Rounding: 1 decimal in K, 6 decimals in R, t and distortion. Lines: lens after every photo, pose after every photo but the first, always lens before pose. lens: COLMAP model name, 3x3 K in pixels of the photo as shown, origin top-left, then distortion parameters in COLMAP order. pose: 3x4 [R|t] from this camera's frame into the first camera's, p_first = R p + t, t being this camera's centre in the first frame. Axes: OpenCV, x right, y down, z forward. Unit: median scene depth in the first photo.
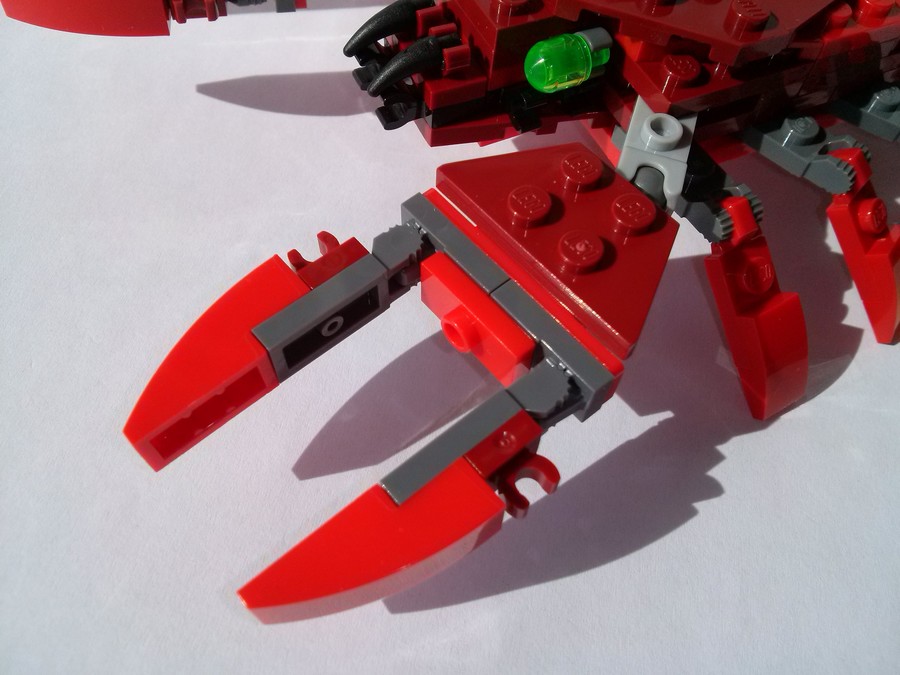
lens RADIAL K [[814.4, 0, 450.0], [0, 814.4, 337.5], [0, 0, 1]] dist [0.067163, -0.321866]
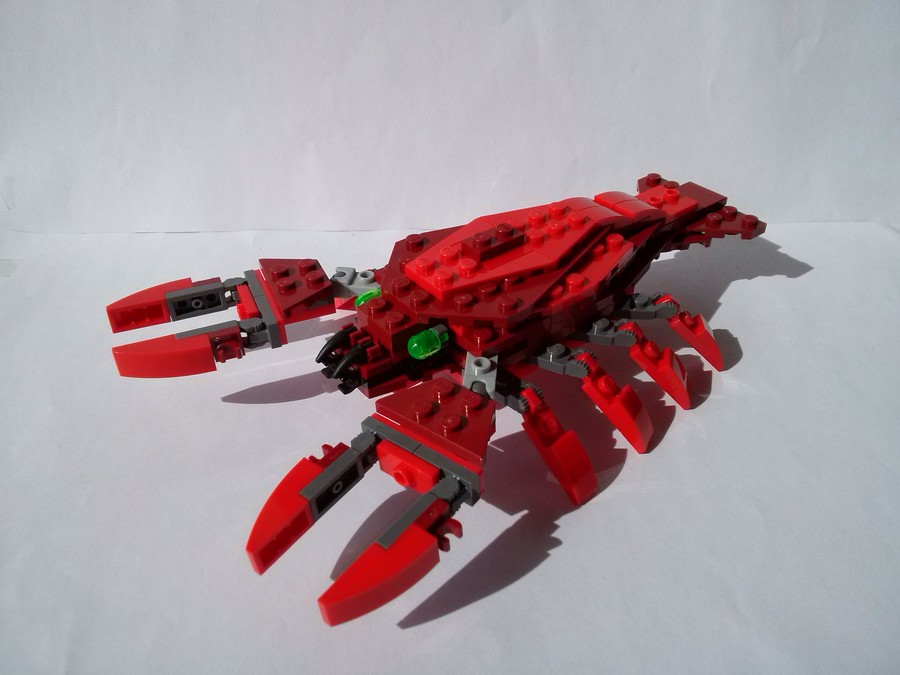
lens RADIAL K [[814.4, 0, 450.0], [0, 814.4, 337.5], [0, 0, 1]] dist [0.067163, -0.321866]
pose [[0.973745, -0.195521, 0.116589, -0.035857], [0.224371, 0.910844, -0.346441, 0.357376], [-0.038458, 0.363504, 0.930798, -0.874250]]
